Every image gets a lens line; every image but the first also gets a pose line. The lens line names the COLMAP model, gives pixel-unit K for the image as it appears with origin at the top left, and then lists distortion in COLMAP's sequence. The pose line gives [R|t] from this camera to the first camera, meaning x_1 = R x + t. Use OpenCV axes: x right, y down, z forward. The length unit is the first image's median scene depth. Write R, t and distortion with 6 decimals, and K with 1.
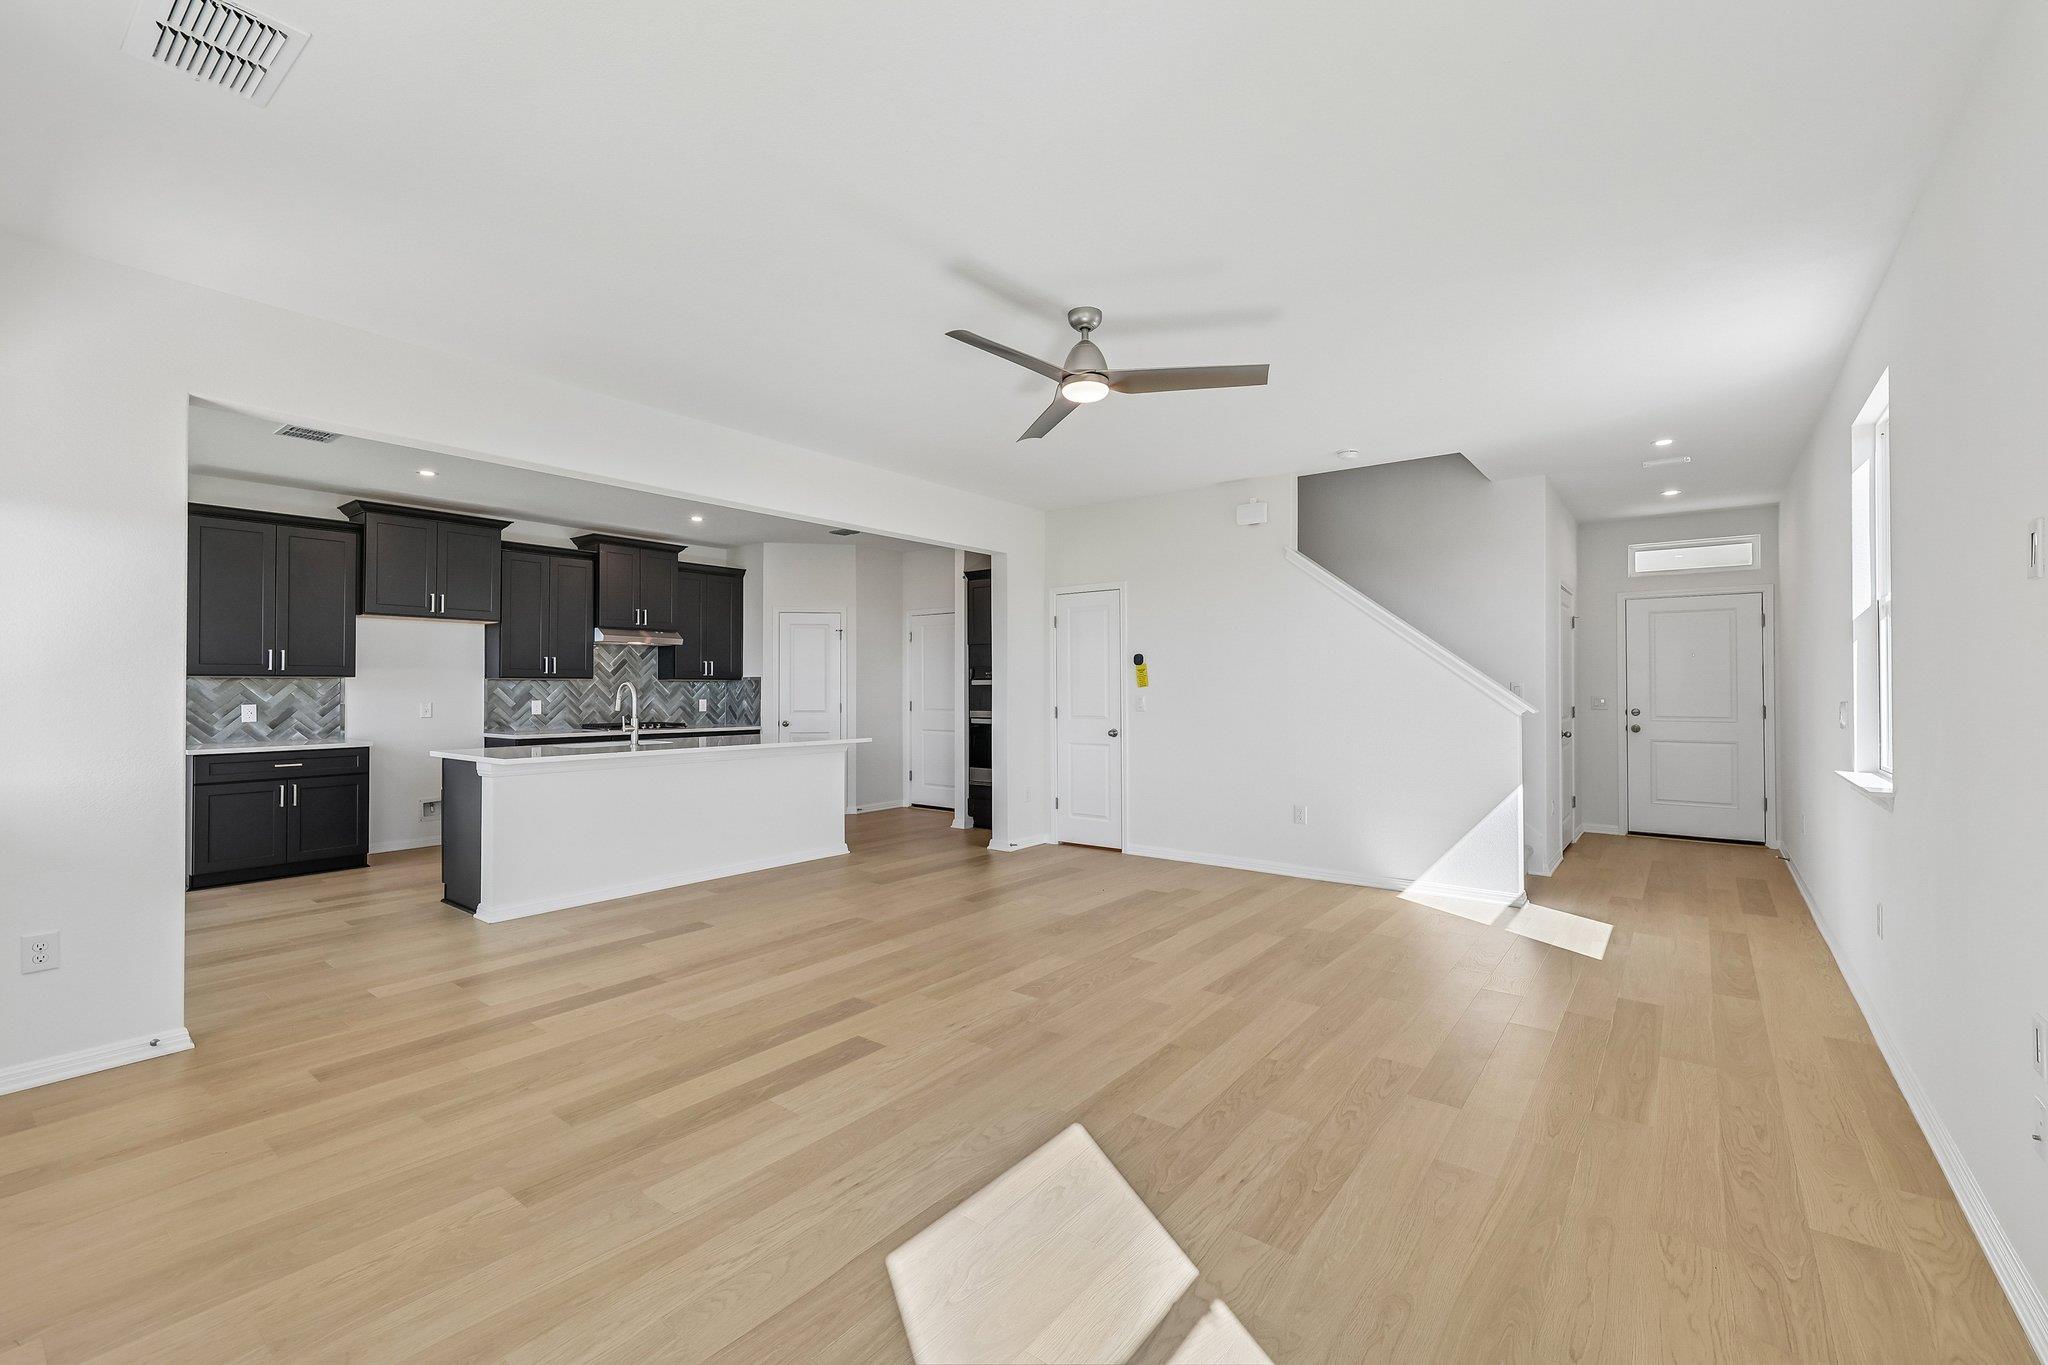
lens RADIAL K [[862.2, 0, 1036.3], [0, 862.2, 676.6], [0, 0, 1]] dist [-0.002148, -0.000195]
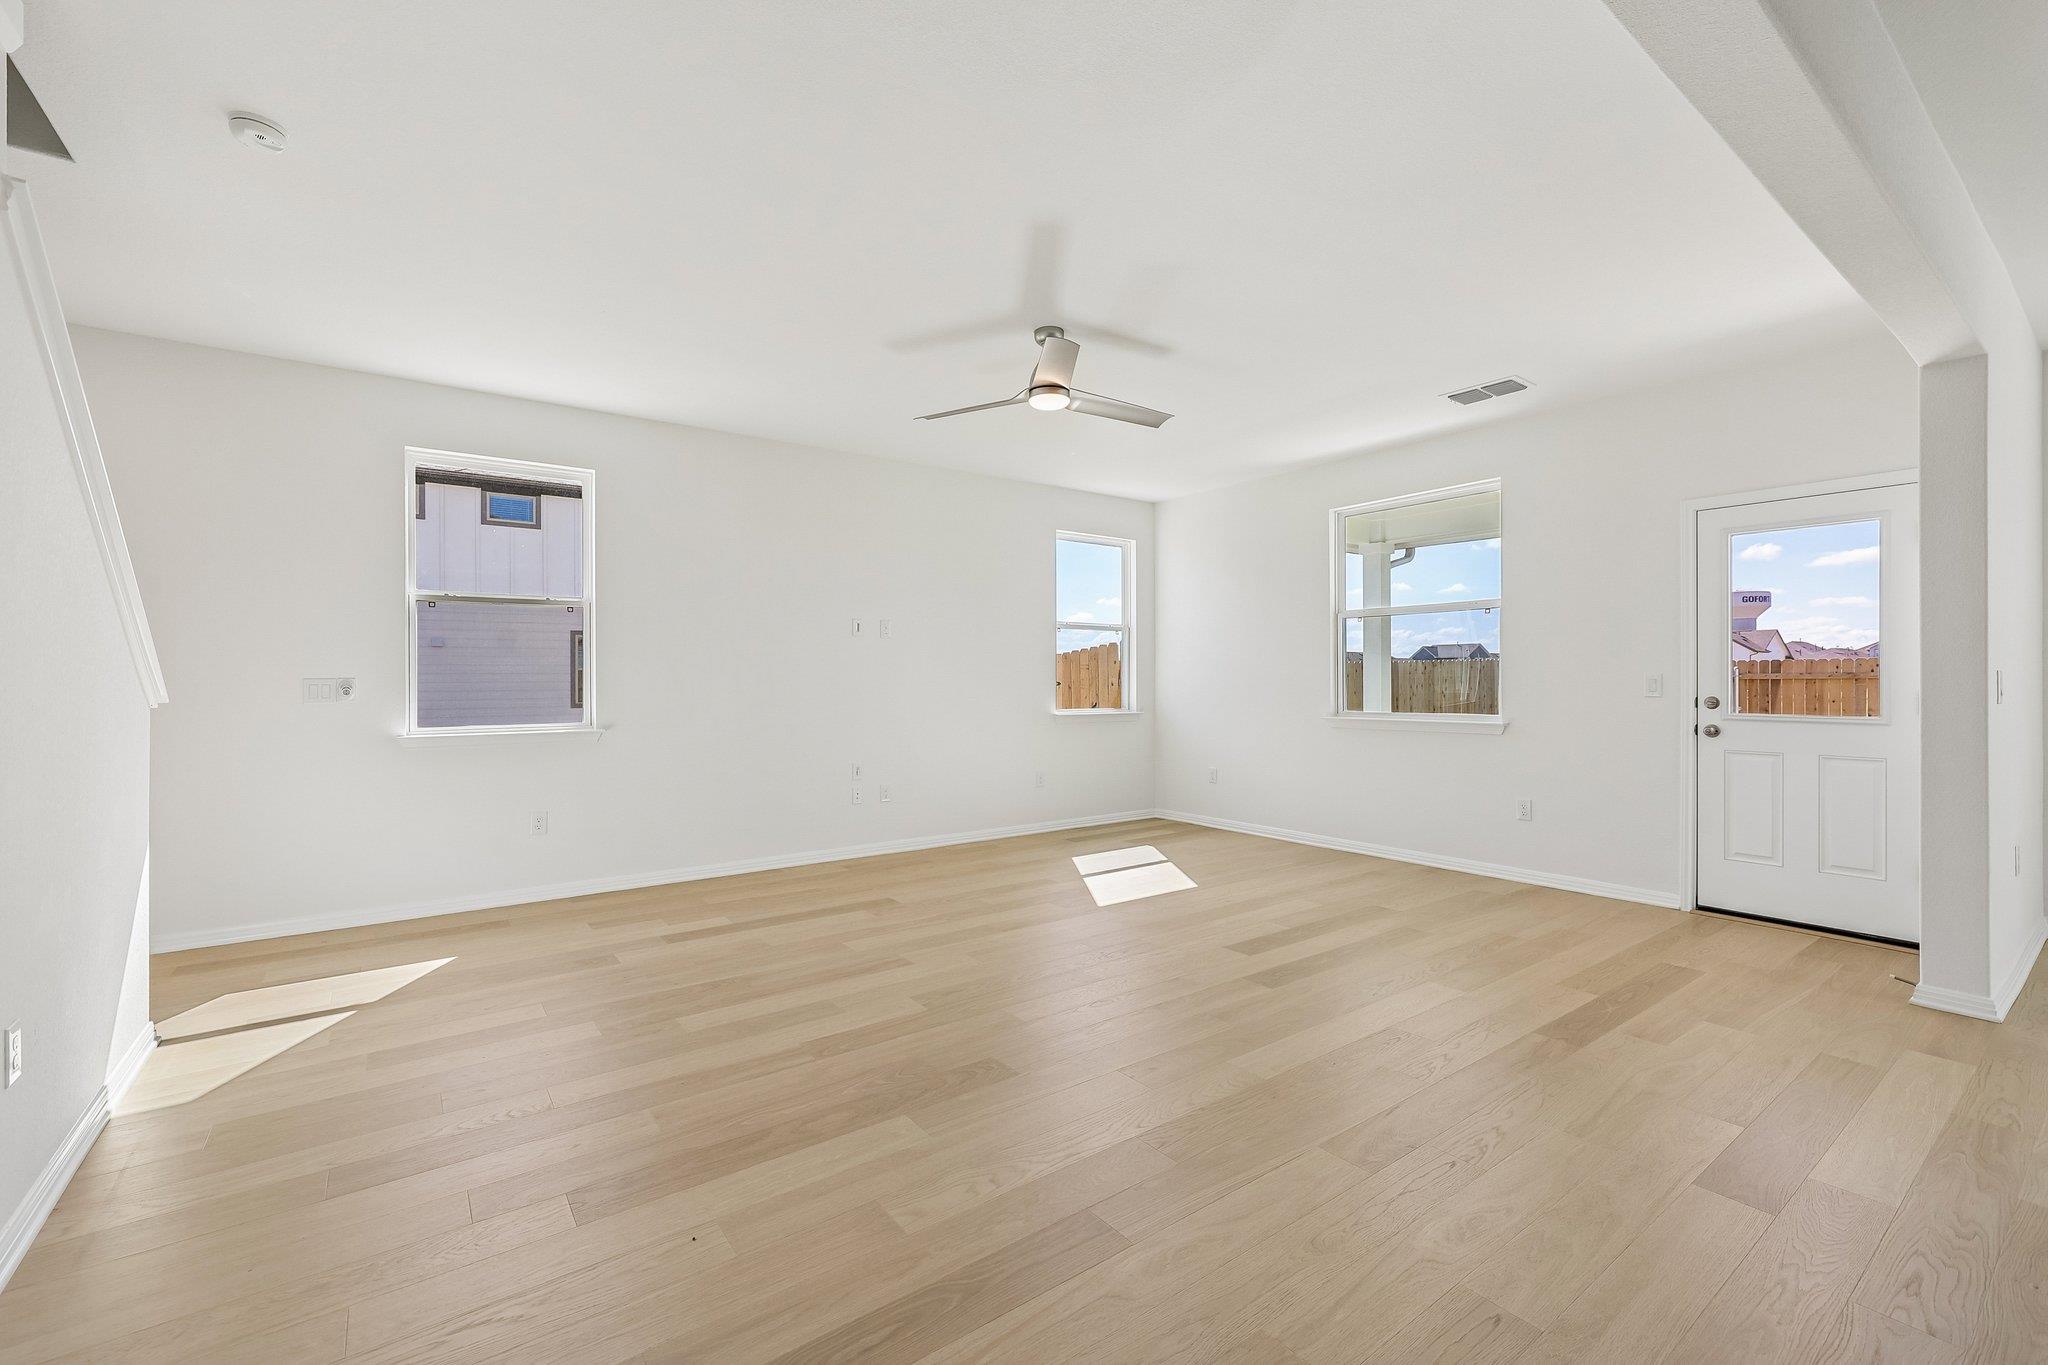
lens RADIAL K [[862.2, 0, 1033.9], [0, 862.2, 683.6], [0, 0, 1]] dist [-0.002148, -0.000195]
pose [[-0.961976, 0.001531, 0.273131, -0.123801], [0.000777, 0.999996, -0.002868, 0.024833], [-0.273134, -0.002547, -0.961973, 1.113978]]
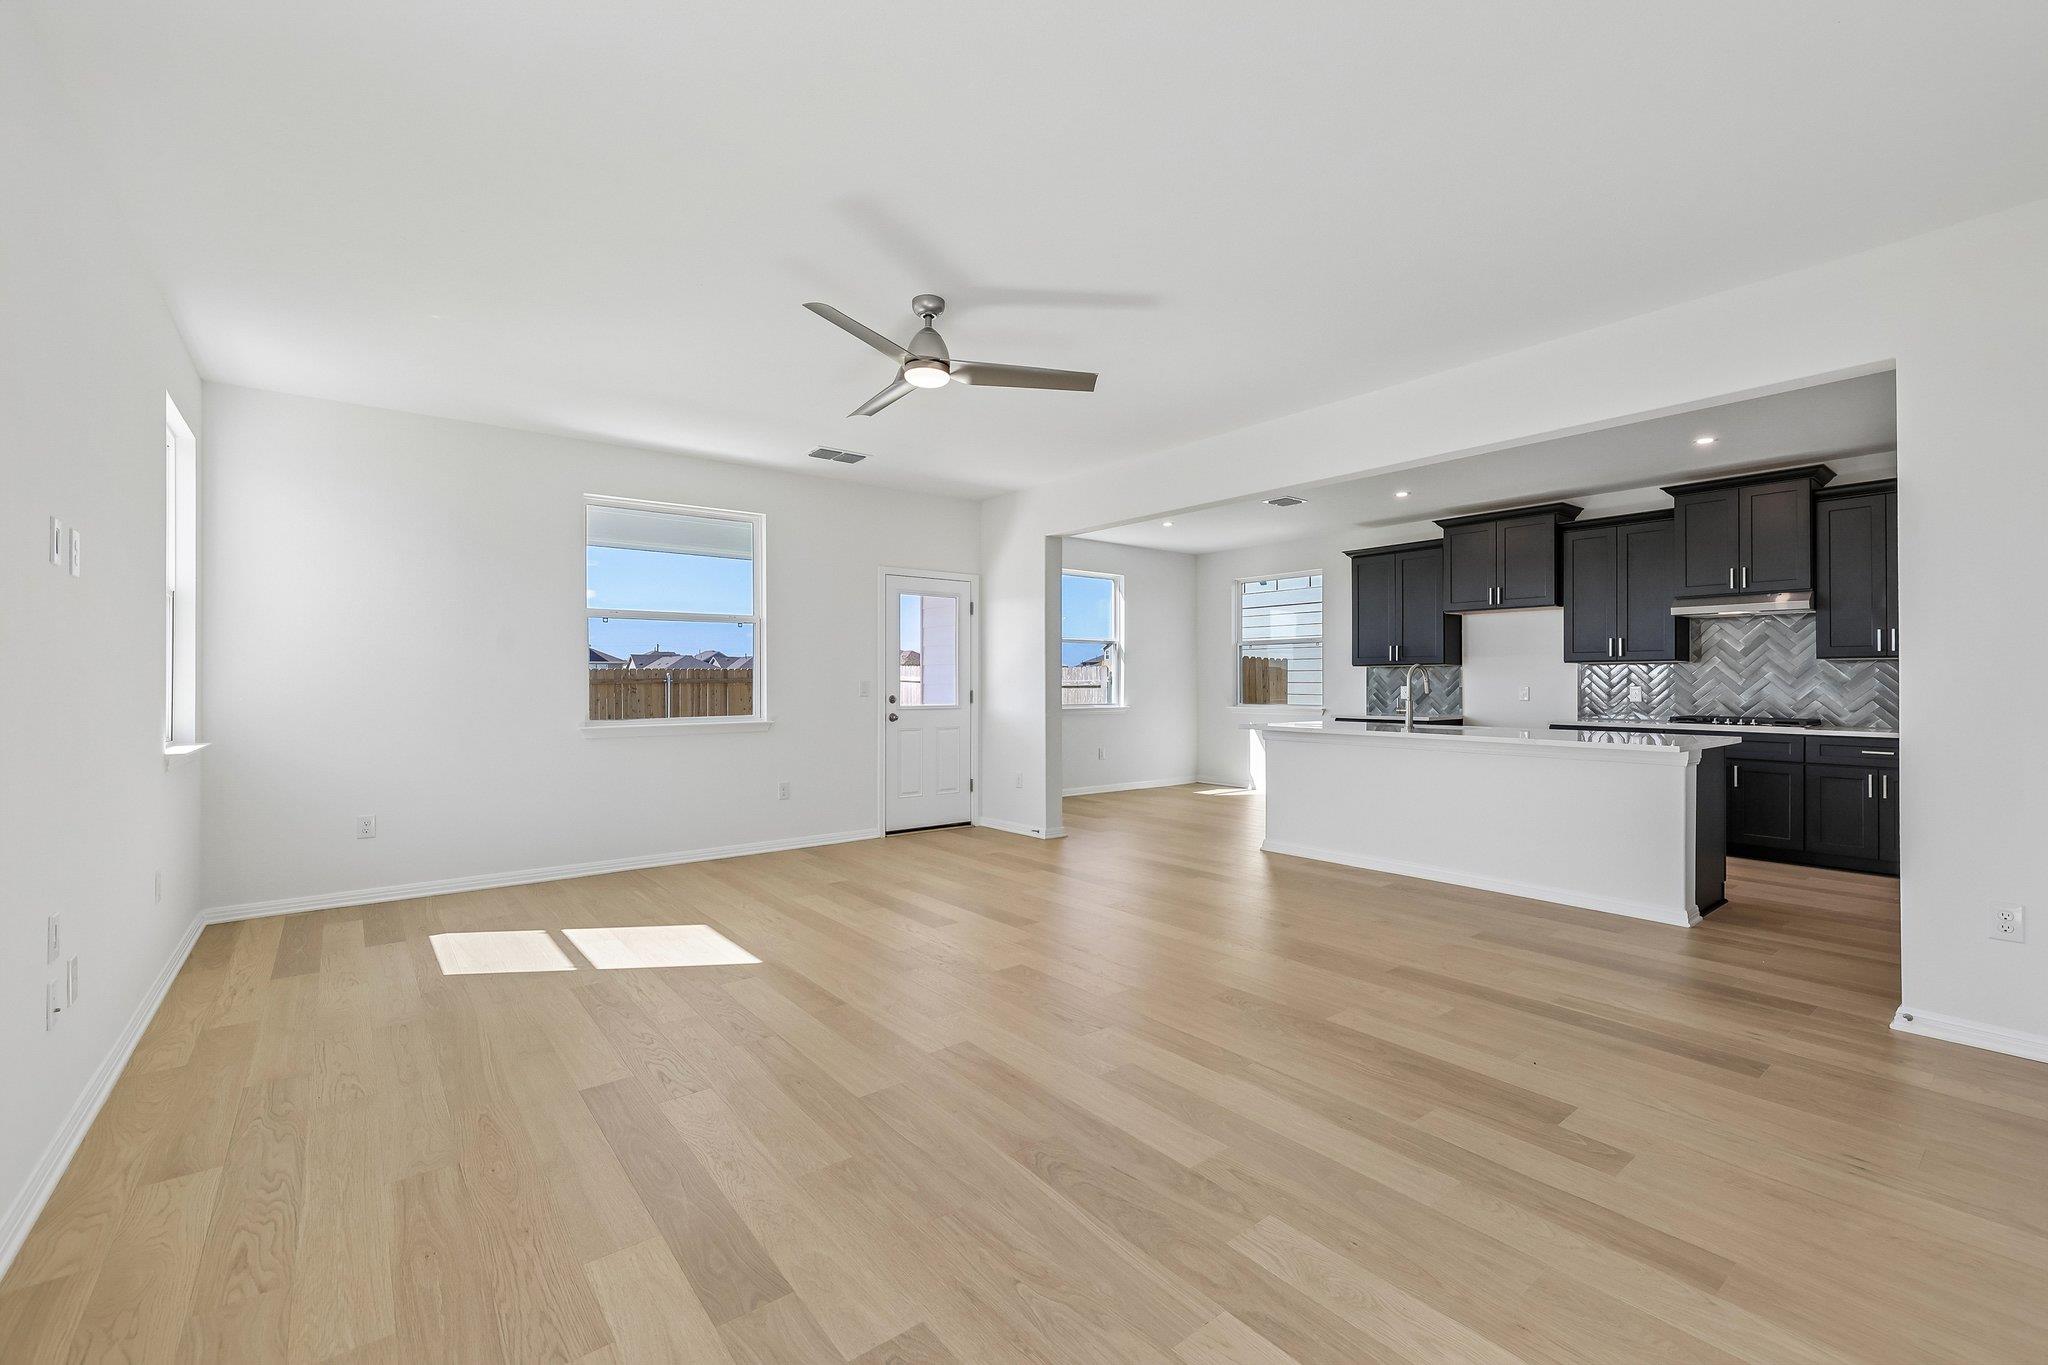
lens RADIAL K [[862.2, 0, 1019.5], [0, 862.2, 687.5], [0, 0, 1]] dist [-0.002148, -0.000195]
pose [[-0.250427, 0.006785, -0.968112, 0.545925], [0.011860, 0.999922, 0.003940, 0.021330], [0.968063, -0.010495, -0.250488, 0.723507]]
